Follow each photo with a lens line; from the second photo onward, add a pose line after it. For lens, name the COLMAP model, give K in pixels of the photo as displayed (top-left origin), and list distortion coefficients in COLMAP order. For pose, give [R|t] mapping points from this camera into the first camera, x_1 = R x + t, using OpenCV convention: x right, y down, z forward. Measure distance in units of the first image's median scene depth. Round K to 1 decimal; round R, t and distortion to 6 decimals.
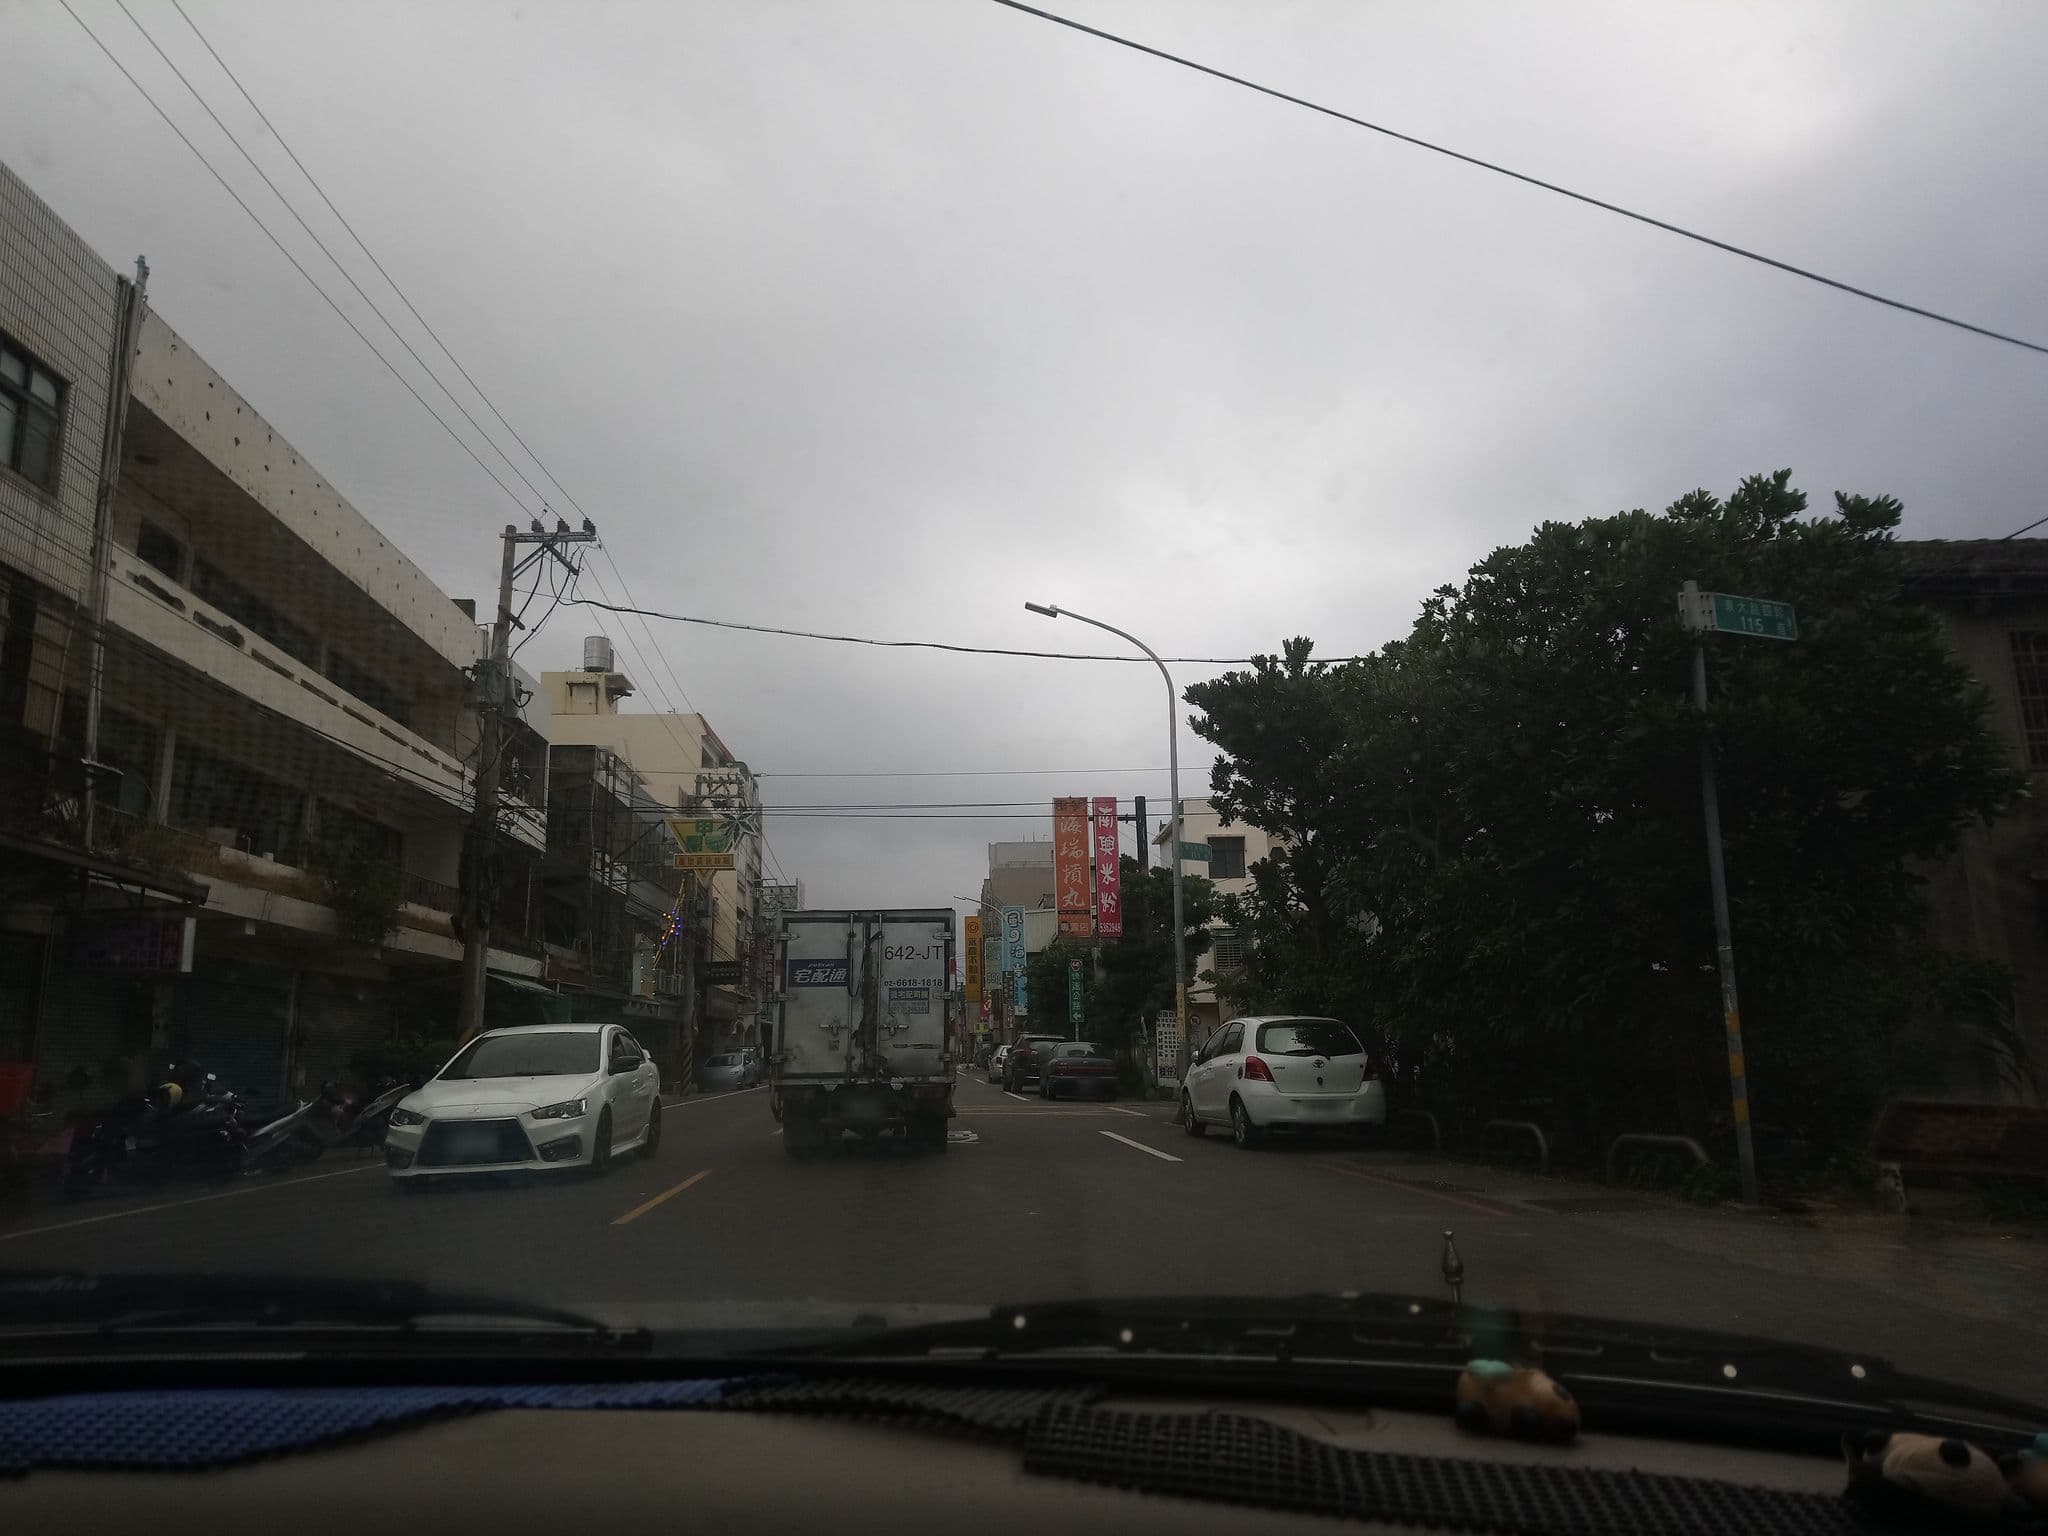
lens RADIAL K [[1508.6, 0, 1024.0], [0, 1508.6, 768.0], [0, 0, 1]] dist [0.066801, 0.000024]
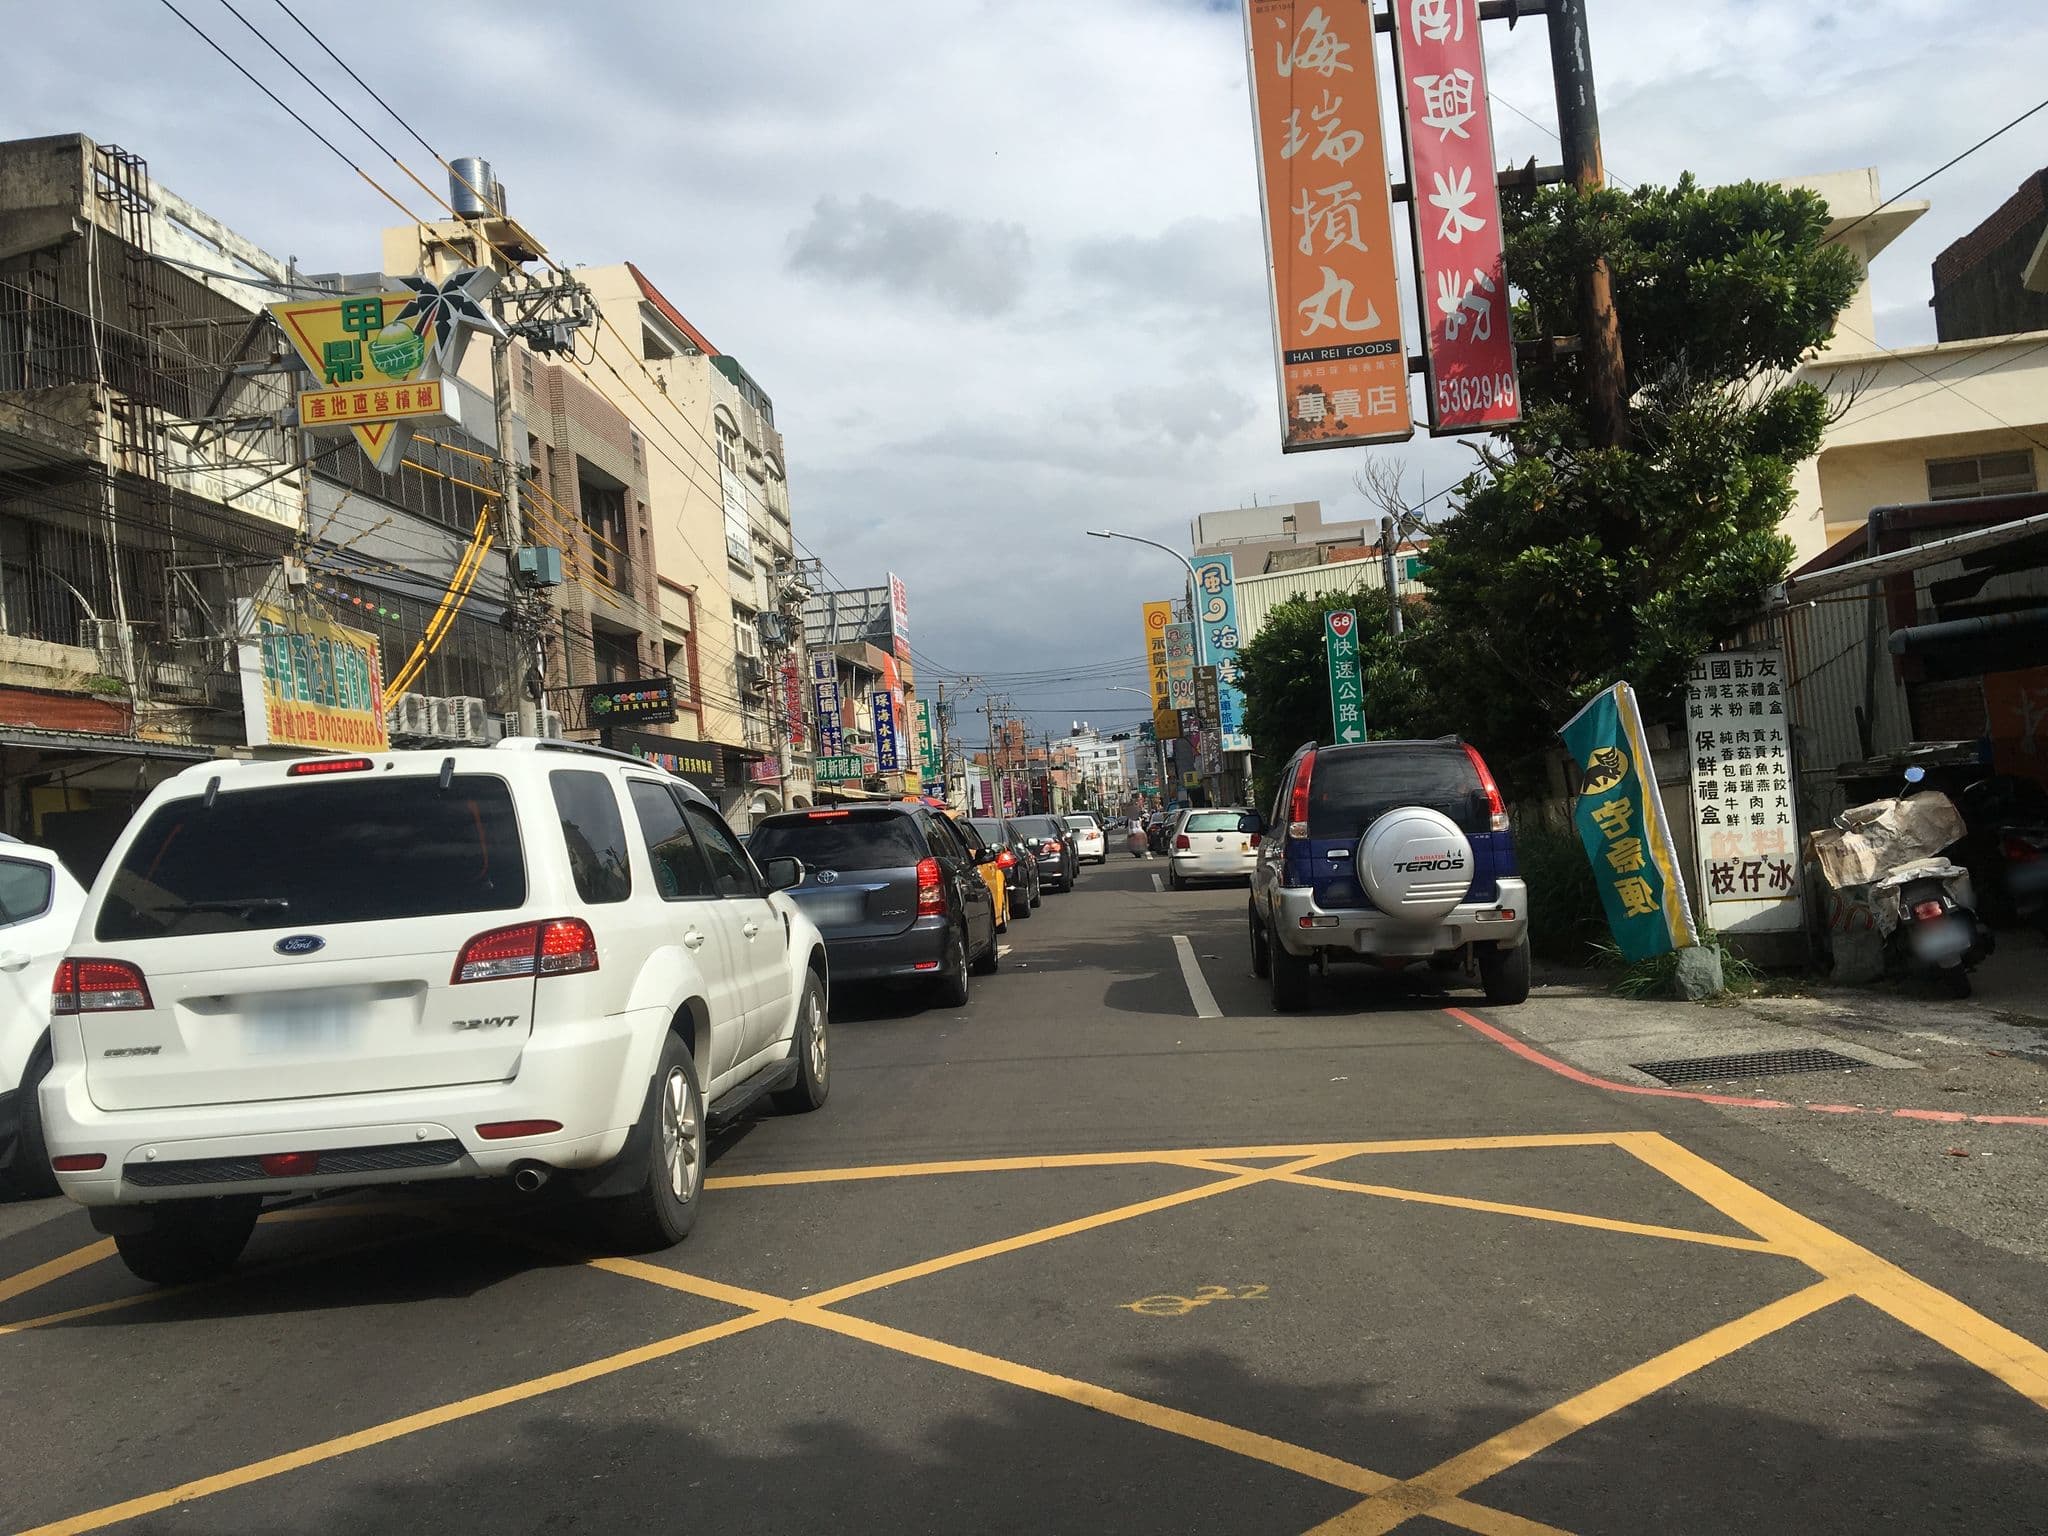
lens RADIAL K [[1508.6, 0, 1024.0], [0, 1508.6, 768.0], [0, 0, 1]] dist [0.066801, 0.000024]
pose [[0.984547, -0.066790, -0.161882, 0.013670], [0.091683, 0.984189, 0.151543, 0.109115], [0.149201, -0.164043, 0.975105, 0.618110]]
